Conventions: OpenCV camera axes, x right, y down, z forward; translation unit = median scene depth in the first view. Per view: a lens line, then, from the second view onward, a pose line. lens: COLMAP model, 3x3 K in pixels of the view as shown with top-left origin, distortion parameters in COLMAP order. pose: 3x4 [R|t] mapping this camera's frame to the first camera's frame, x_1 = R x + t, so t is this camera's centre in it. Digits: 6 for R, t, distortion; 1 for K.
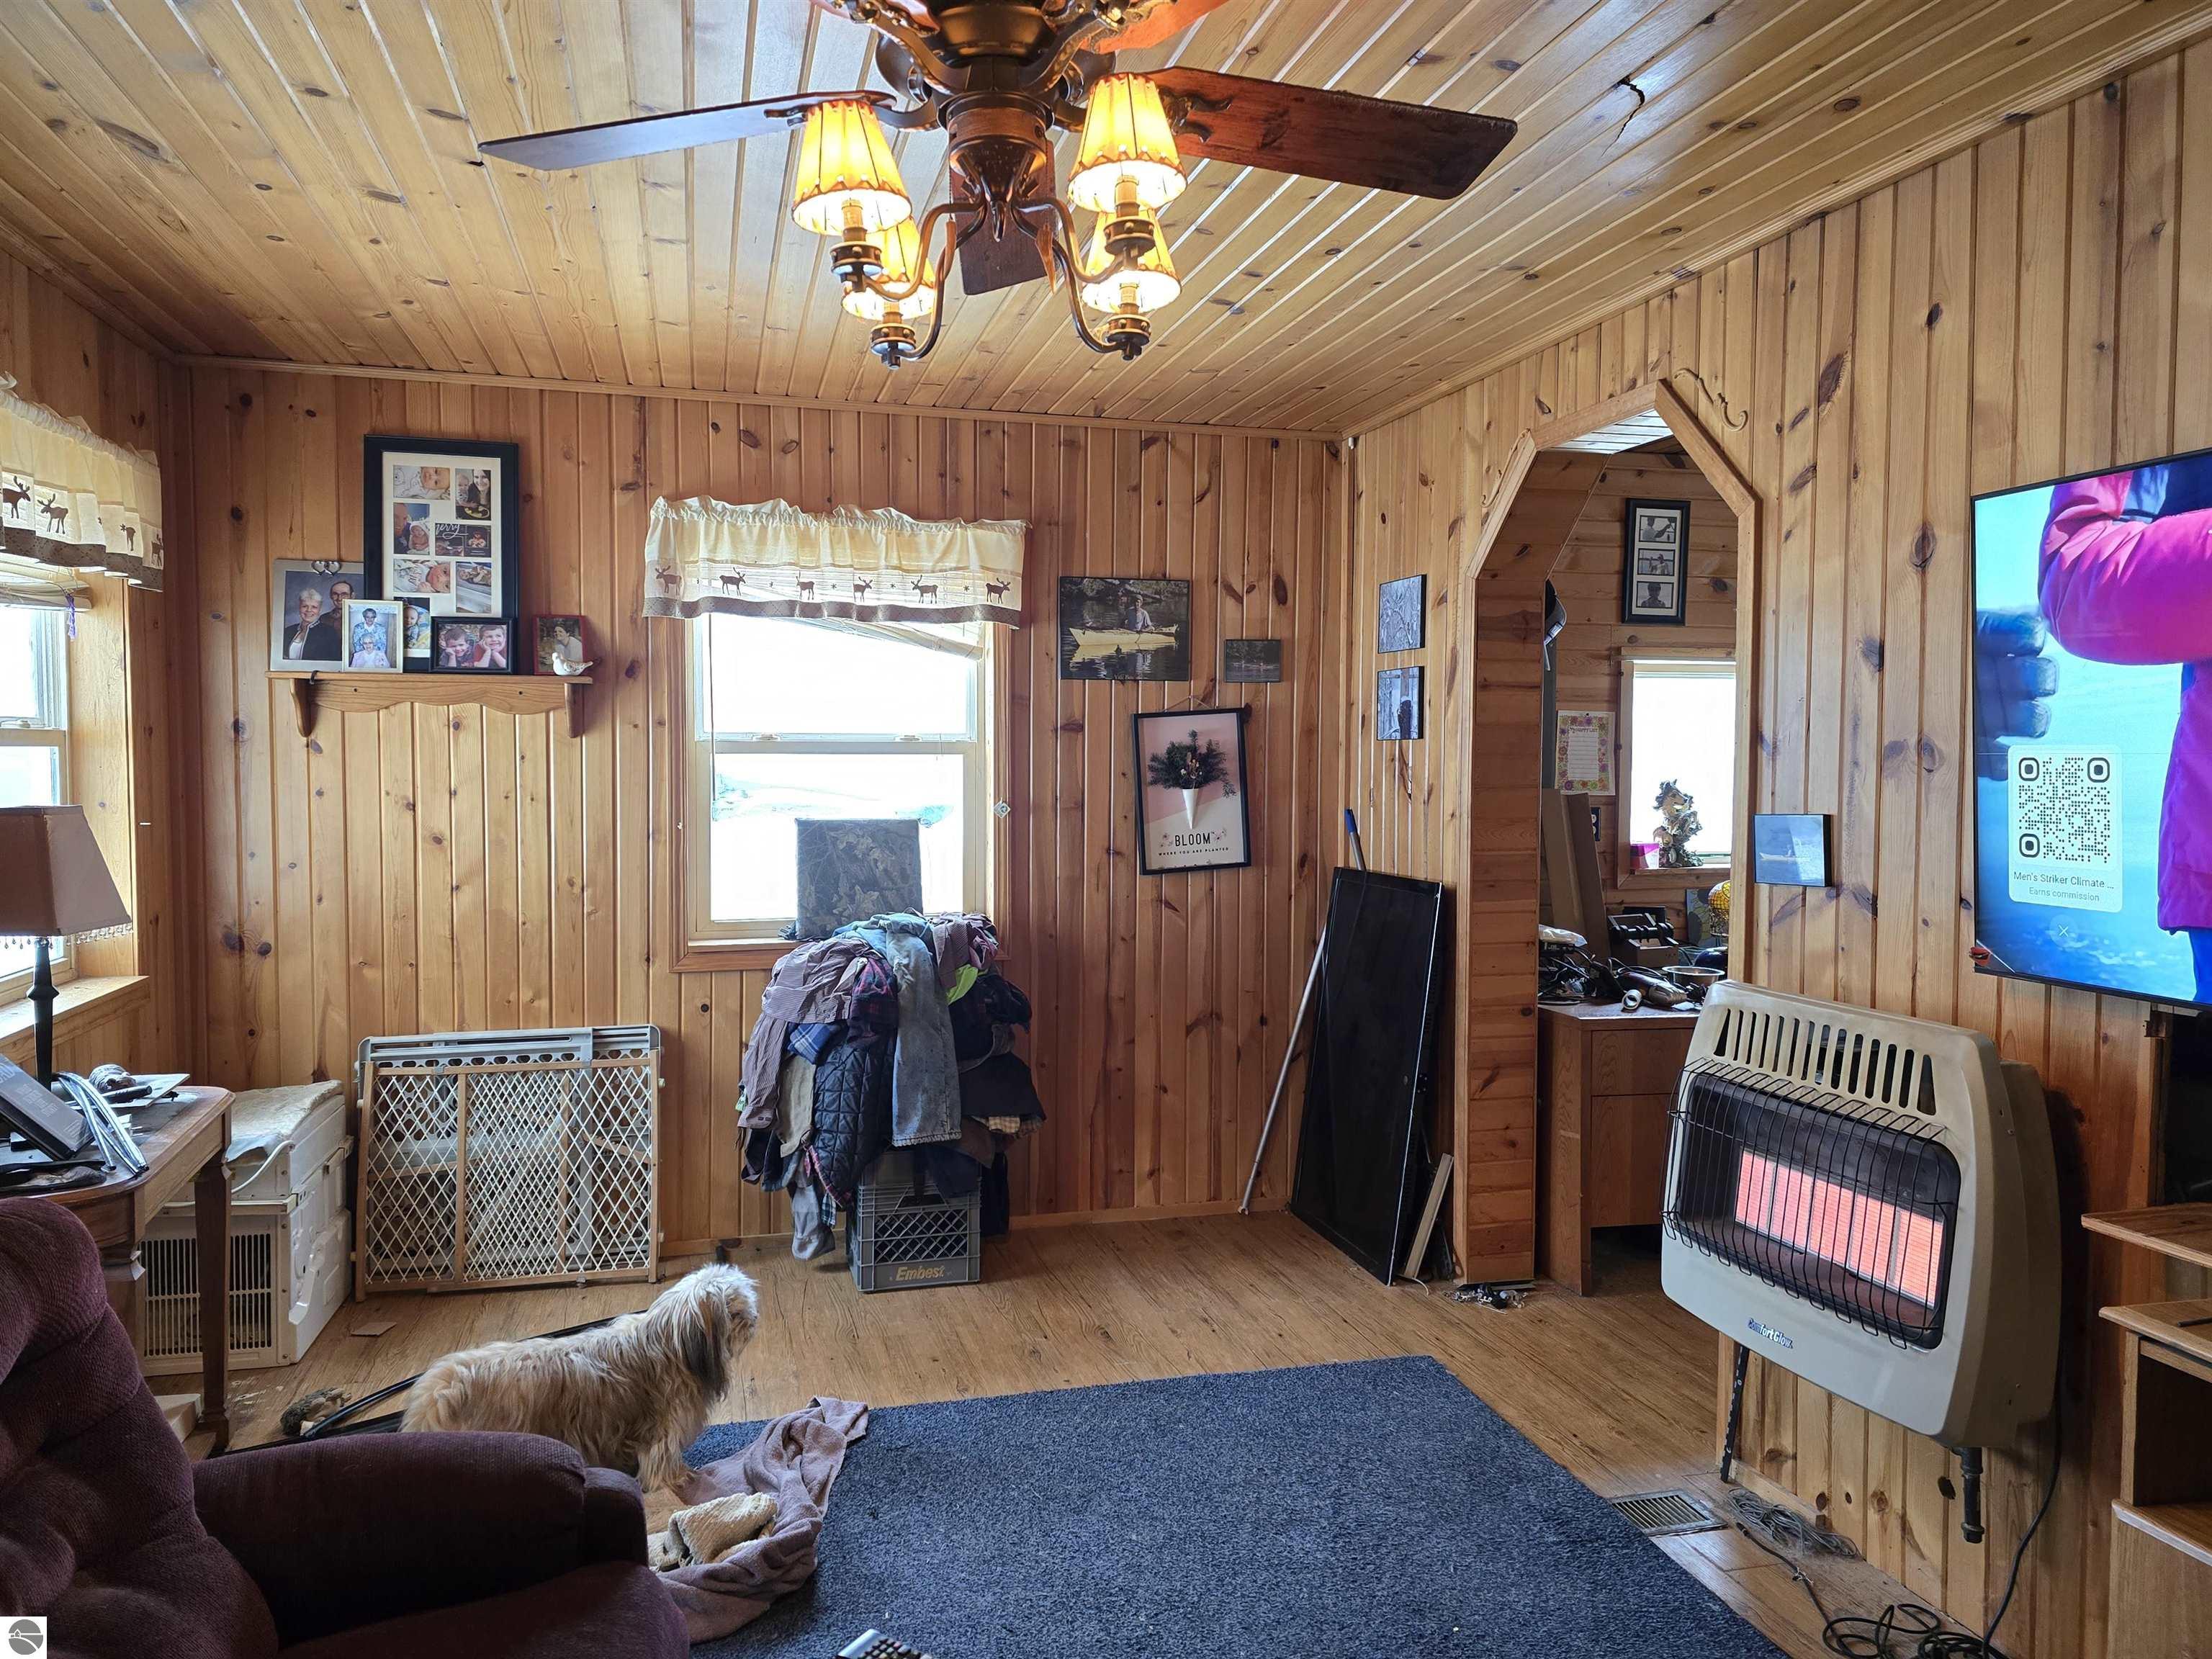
lens RADIAL K [[1470.1, 0, 1106.0], [0, 1470.1, 829.5], [0, 0, 1]] dist [0.027196, -0.000103]
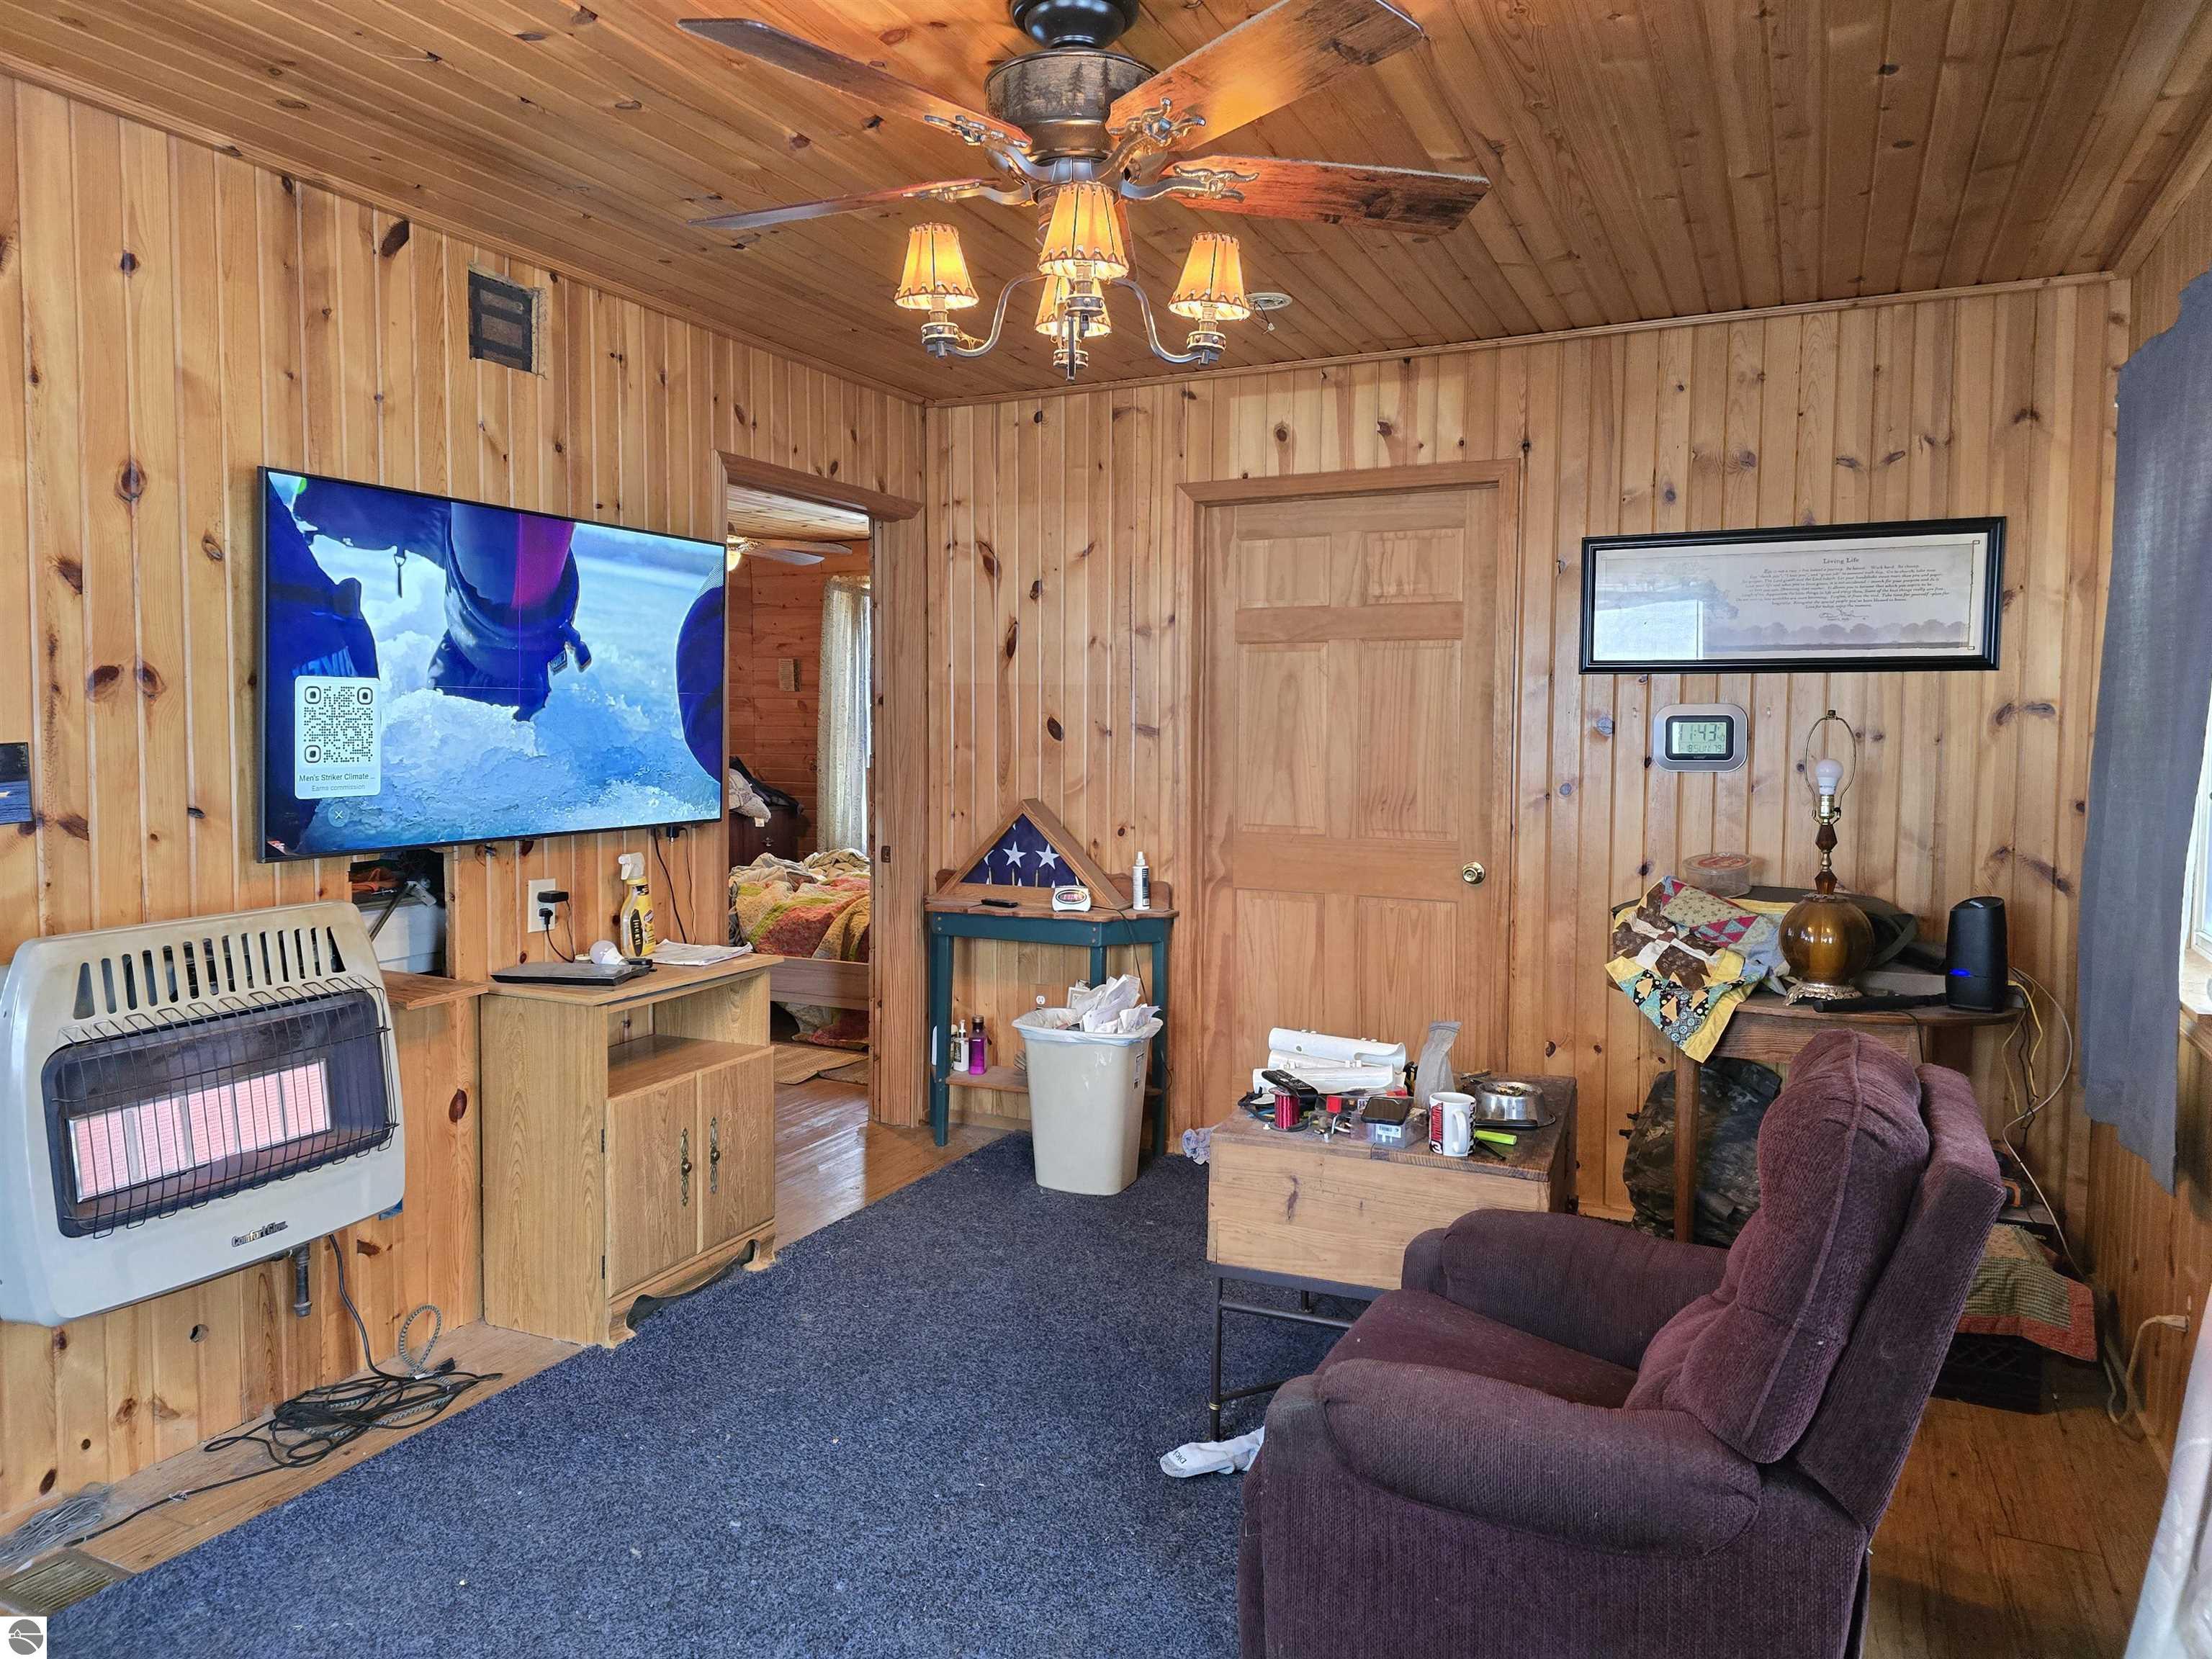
lens RADIAL K [[1470.1, 0, 1106.0], [0, 1470.1, 829.5], [0, 0, 1]] dist [0.027196, -0.000103]
pose [[-0.749673, -0.059350, 0.659141, -0.753160], [0.022944, 0.993041, 0.115511, -0.057031], [-0.661410, 0.101719, -0.743095, 1.507989]]
